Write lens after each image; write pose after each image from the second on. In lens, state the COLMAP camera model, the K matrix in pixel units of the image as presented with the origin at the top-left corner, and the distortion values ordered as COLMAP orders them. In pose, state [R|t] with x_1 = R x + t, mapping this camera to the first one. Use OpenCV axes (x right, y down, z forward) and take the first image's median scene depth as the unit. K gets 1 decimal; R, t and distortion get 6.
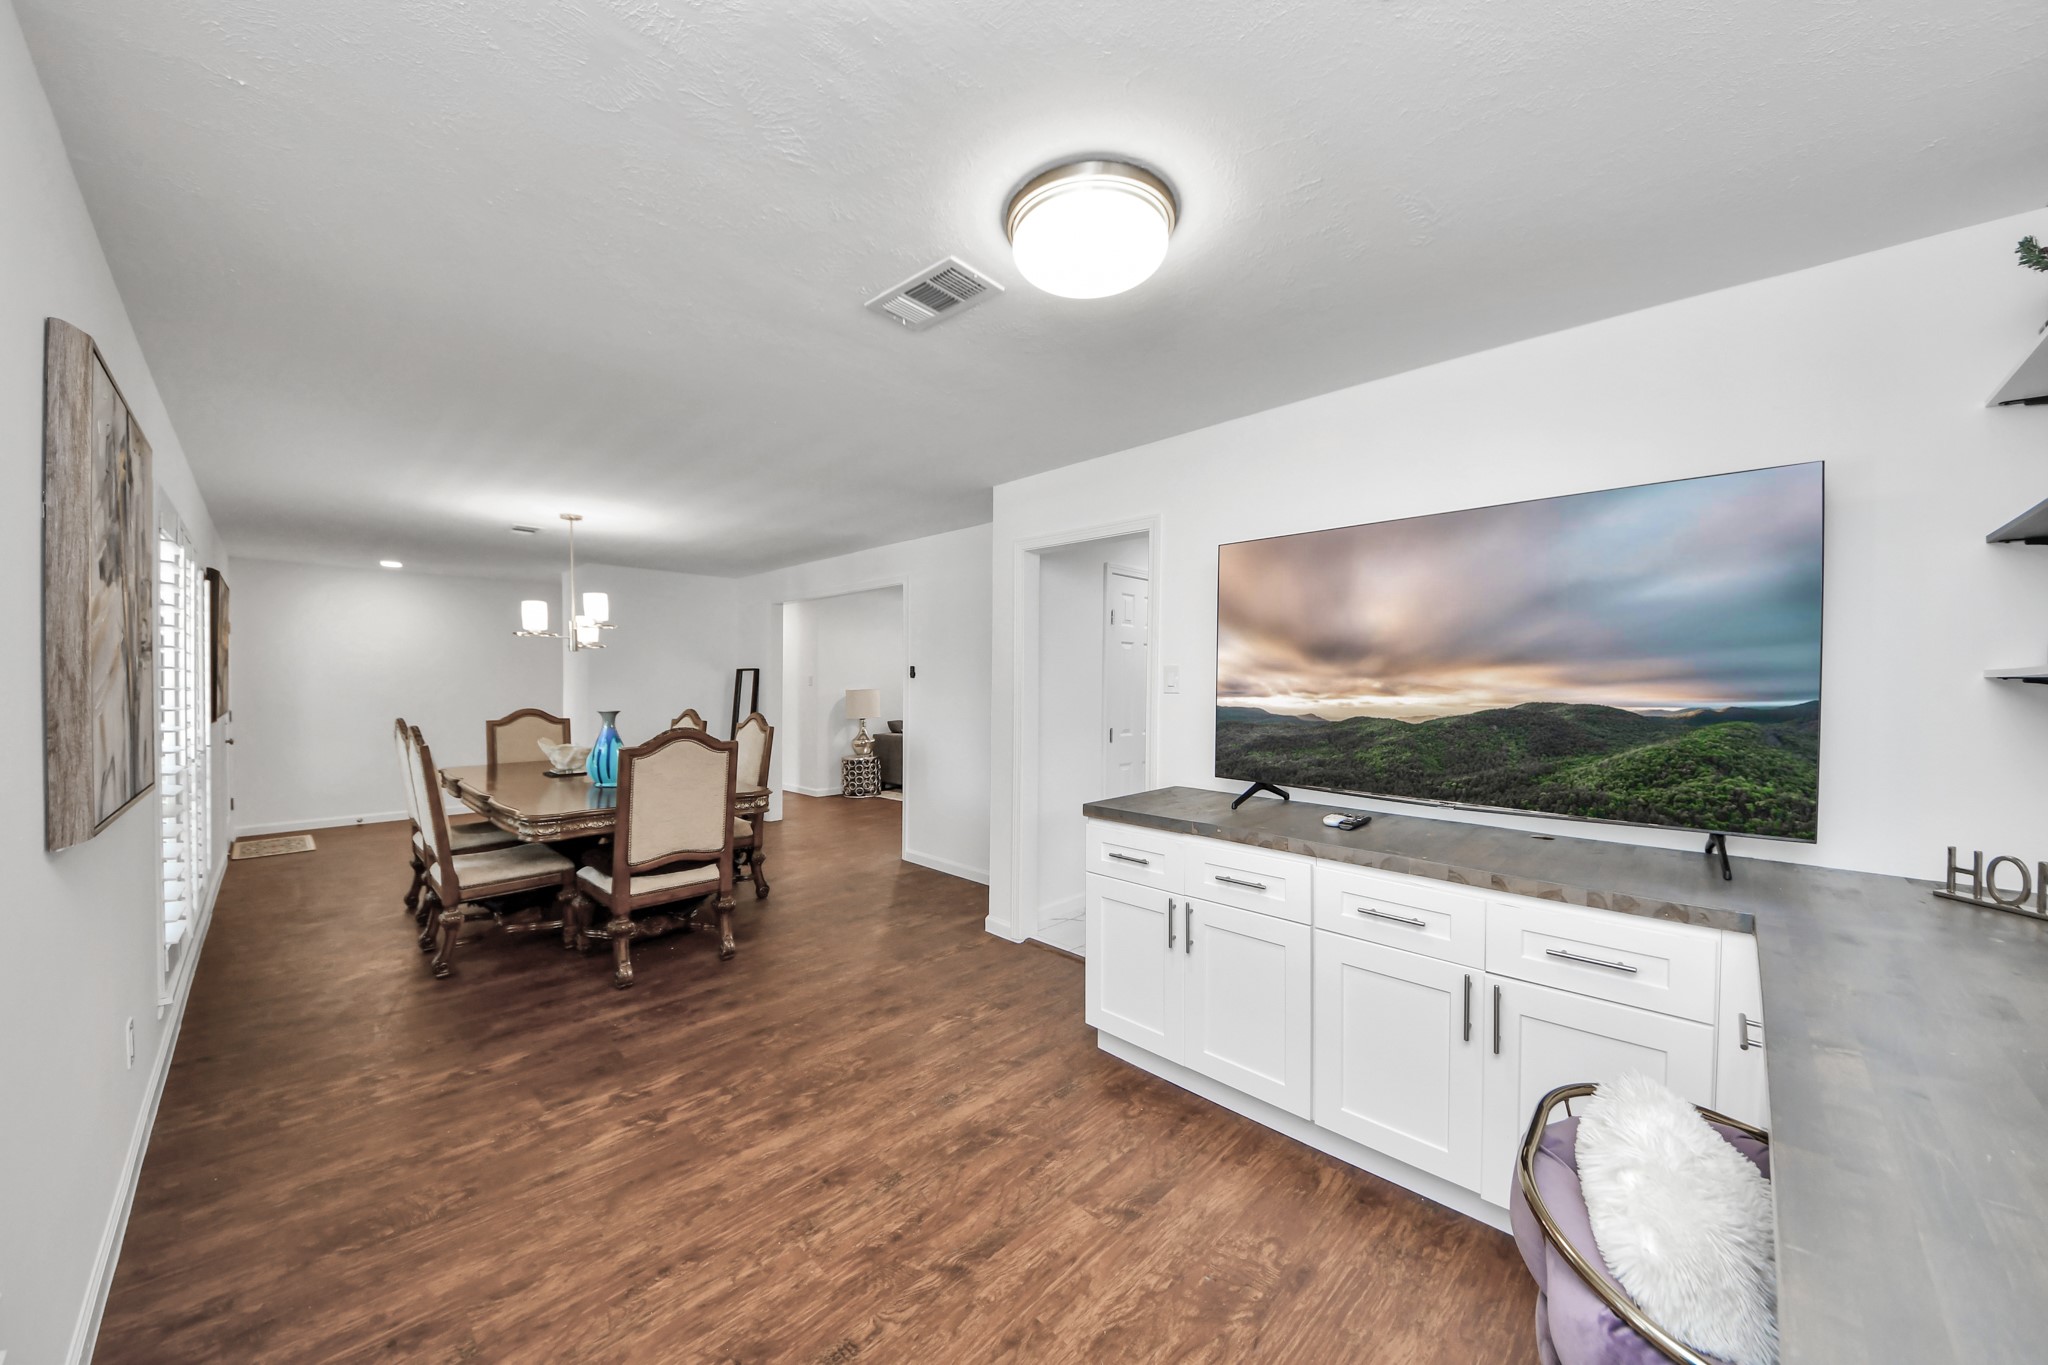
lens RADIAL K [[738.6, 0, 1010.0], [0, 738.6, 682.4], [0, 0, 1]] dist [0.029277, -0.006841]
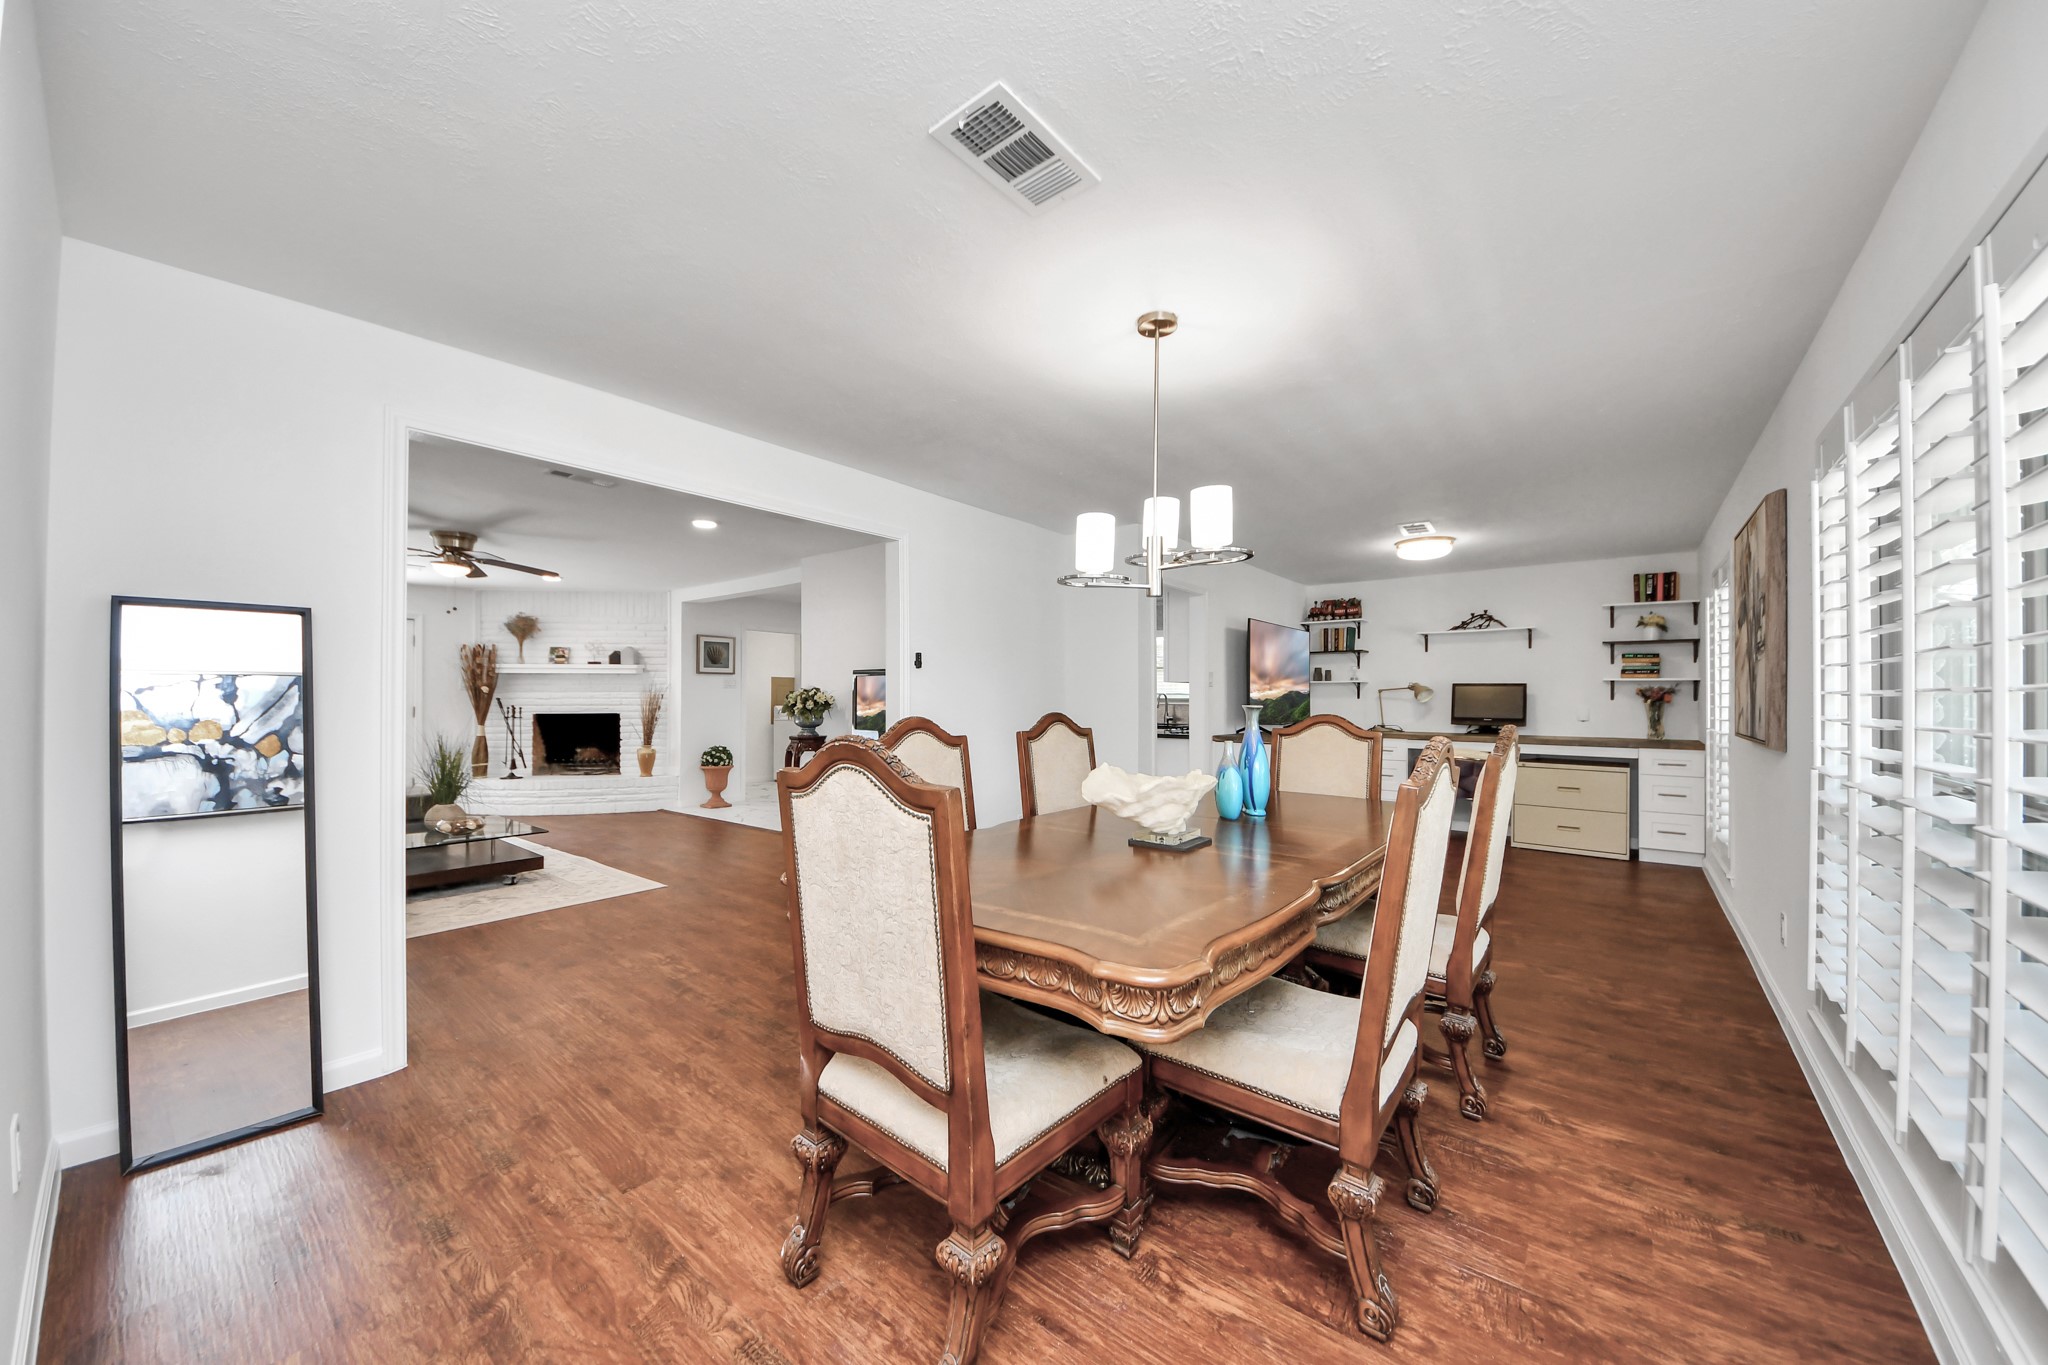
lens RADIAL K [[738.6, 0, 1010.0], [0, 738.6, 682.4], [0, 0, 1]] dist [0.029277, -0.006841]
pose [[-0.087418, 0.020355, 0.995964, -0.916915], [-0.001237, 0.999788, -0.020541, 0.025083], [-0.996171, -0.003027, -0.087375, 0.974295]]
